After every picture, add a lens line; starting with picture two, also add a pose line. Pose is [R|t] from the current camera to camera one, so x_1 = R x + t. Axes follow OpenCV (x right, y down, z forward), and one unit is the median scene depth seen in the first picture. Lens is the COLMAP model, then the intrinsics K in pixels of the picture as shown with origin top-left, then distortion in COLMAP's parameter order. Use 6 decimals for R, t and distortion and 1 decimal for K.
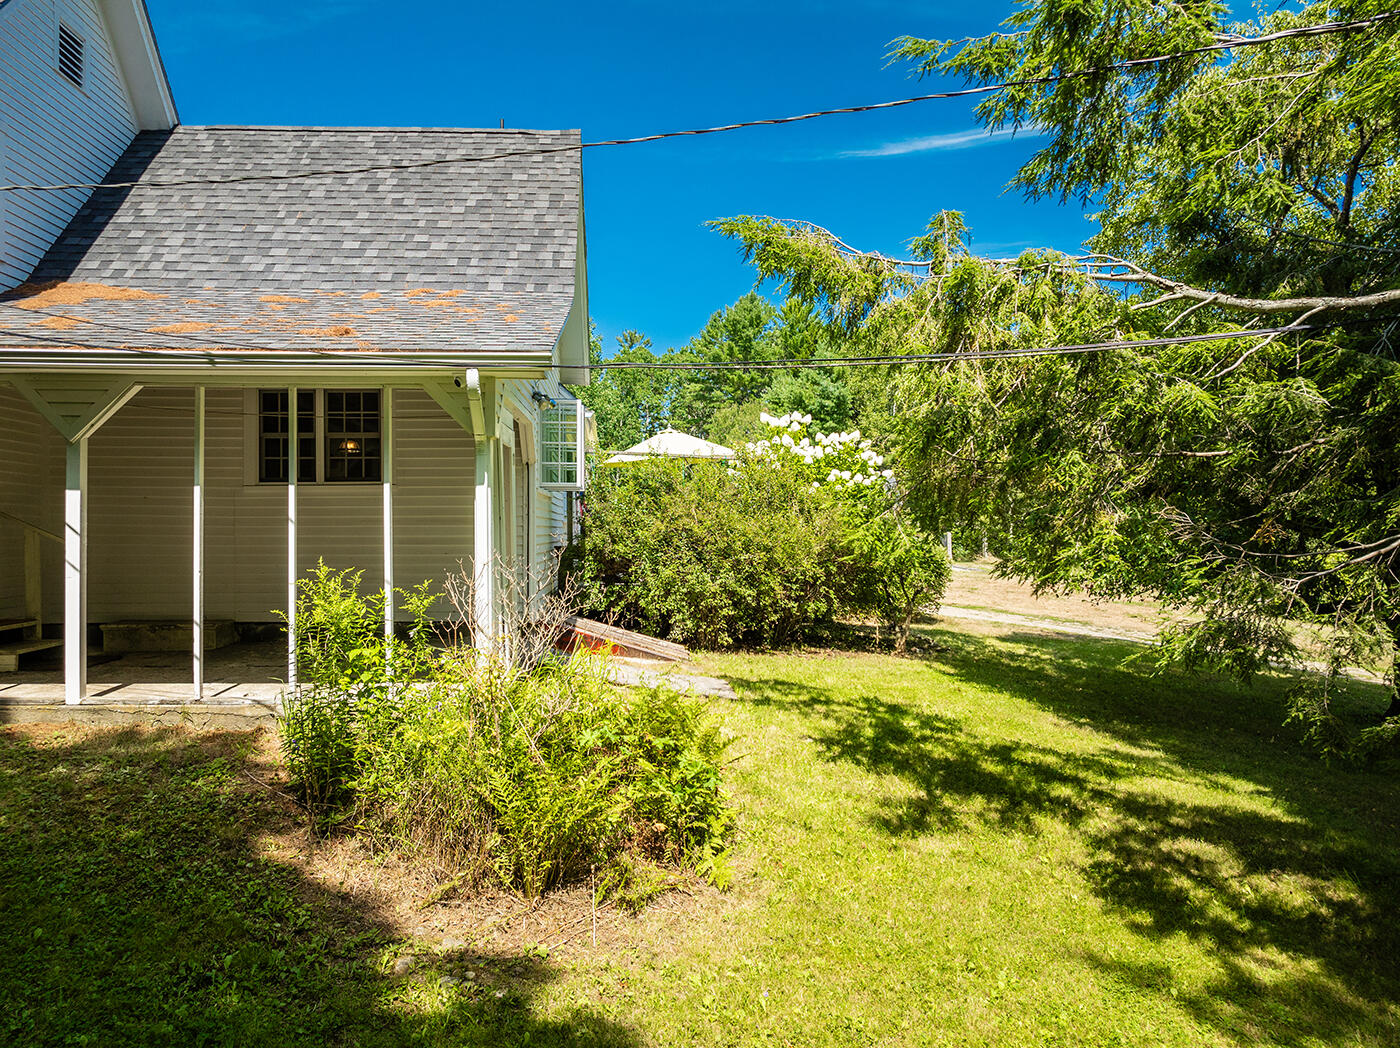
lens RADIAL K [[989.8, 0, 700.0], [0, 989.8, 524.0], [0, 0, 1]] dist [-0.036005, 0.032702]
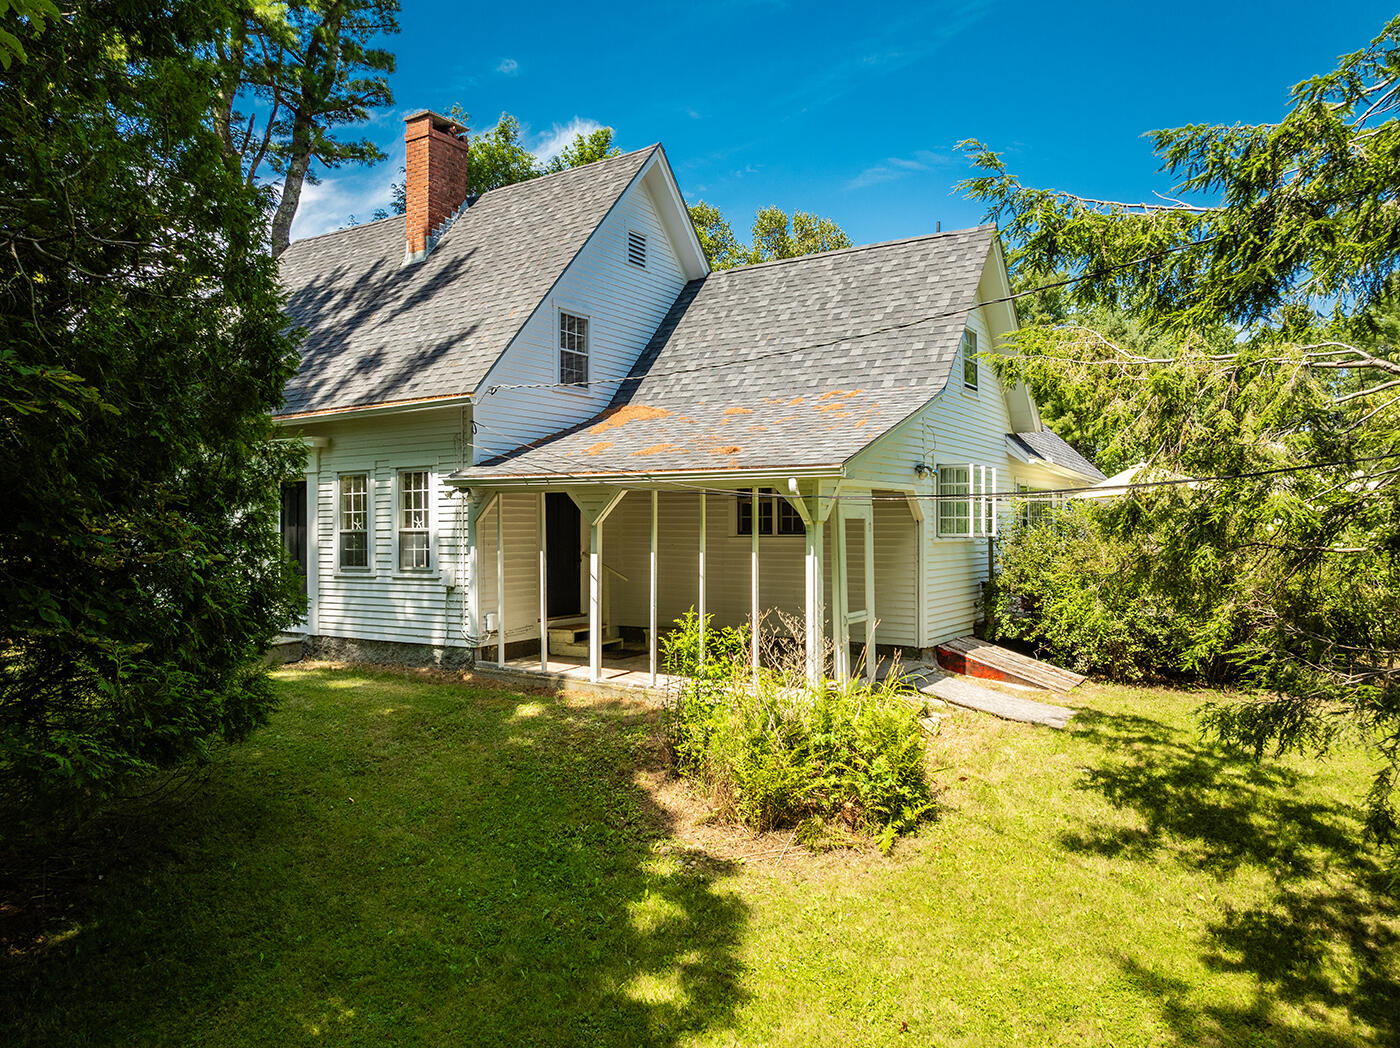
lens RADIAL K [[989.8, 0, 700.0], [0, 989.8, 524.0], [0, 0, 1]] dist [-0.036005, 0.032702]
pose [[0.800904, 0.000051, -0.598792, 0.503404], [0.003056, 0.999987, 0.004172, -0.090147], [0.598784, -0.005171, 0.800894, -0.235931]]
